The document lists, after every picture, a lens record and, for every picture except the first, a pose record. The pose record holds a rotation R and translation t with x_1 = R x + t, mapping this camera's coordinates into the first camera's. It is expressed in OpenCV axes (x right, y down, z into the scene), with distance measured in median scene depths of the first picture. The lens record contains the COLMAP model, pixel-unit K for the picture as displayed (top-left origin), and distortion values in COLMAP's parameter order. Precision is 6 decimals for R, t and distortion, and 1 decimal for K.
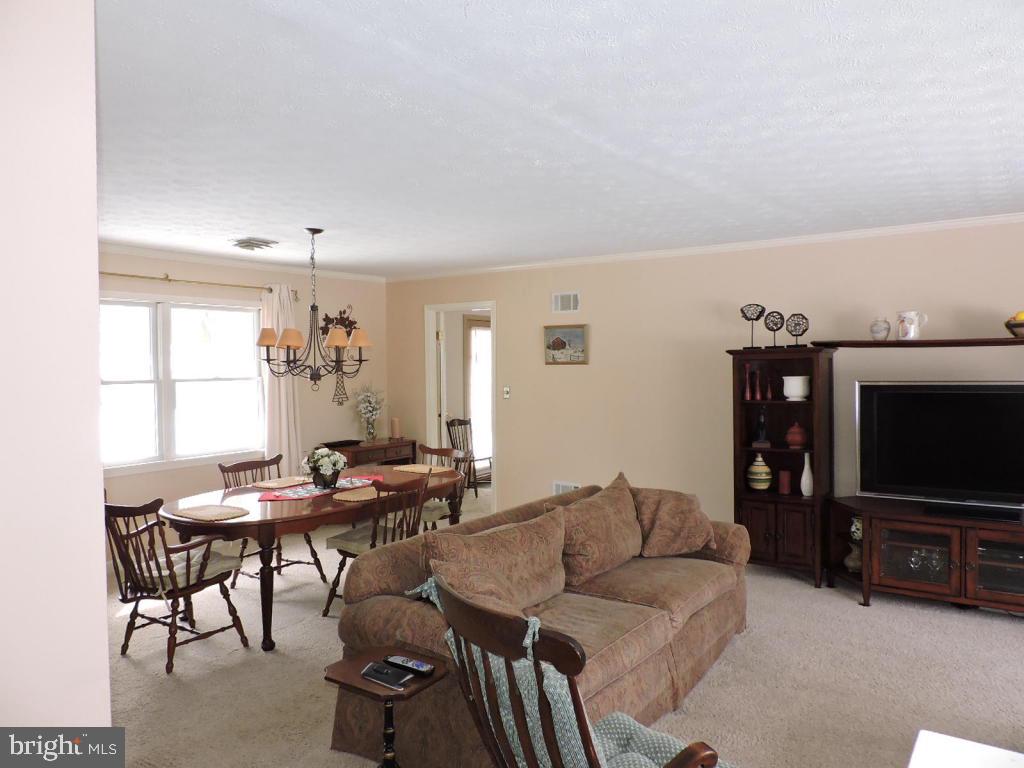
lens RADIAL K [[731.5, 0, 514.1], [0, 731.5, 378.6], [0, 0, 1]] dist [-0.003774, -0.007181]
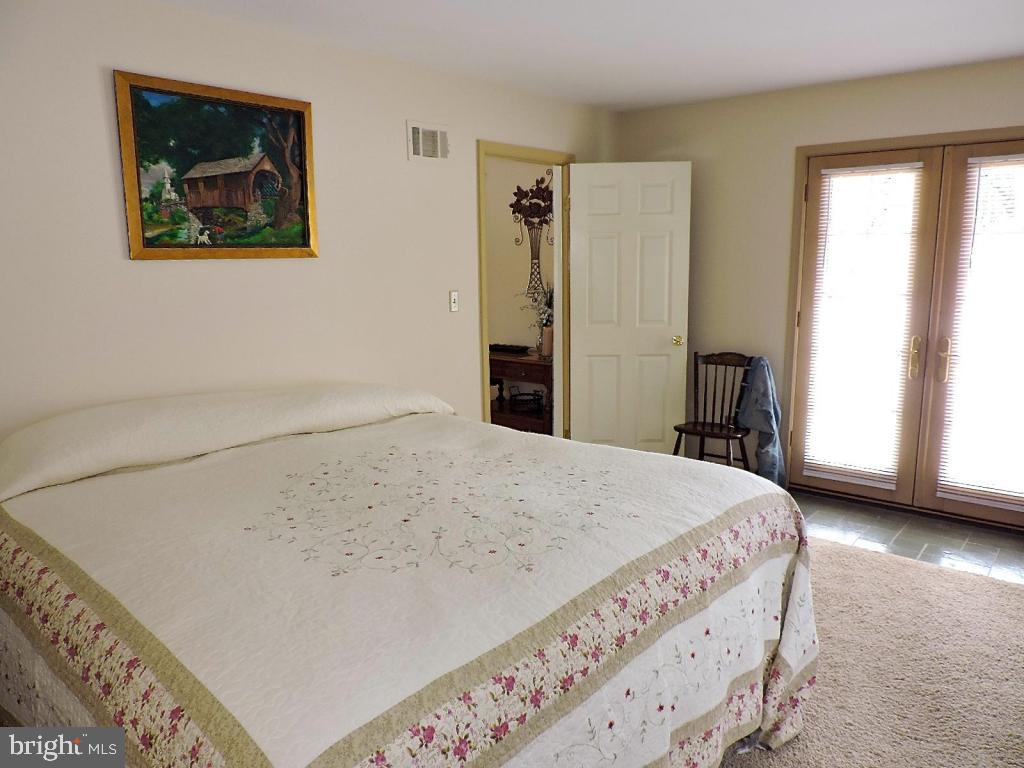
lens RADIAL K [[731.5, 0, 510.9], [0, 731.5, 383.1], [0, 0, 1]] dist [-0.003774, -0.007181]
pose [[-0.085823, 0.205220, -0.974946, 0.624786], [-0.003101, 0.978497, 0.206240, -0.046481], [0.996306, 0.020724, -0.083341, 1.162237]]
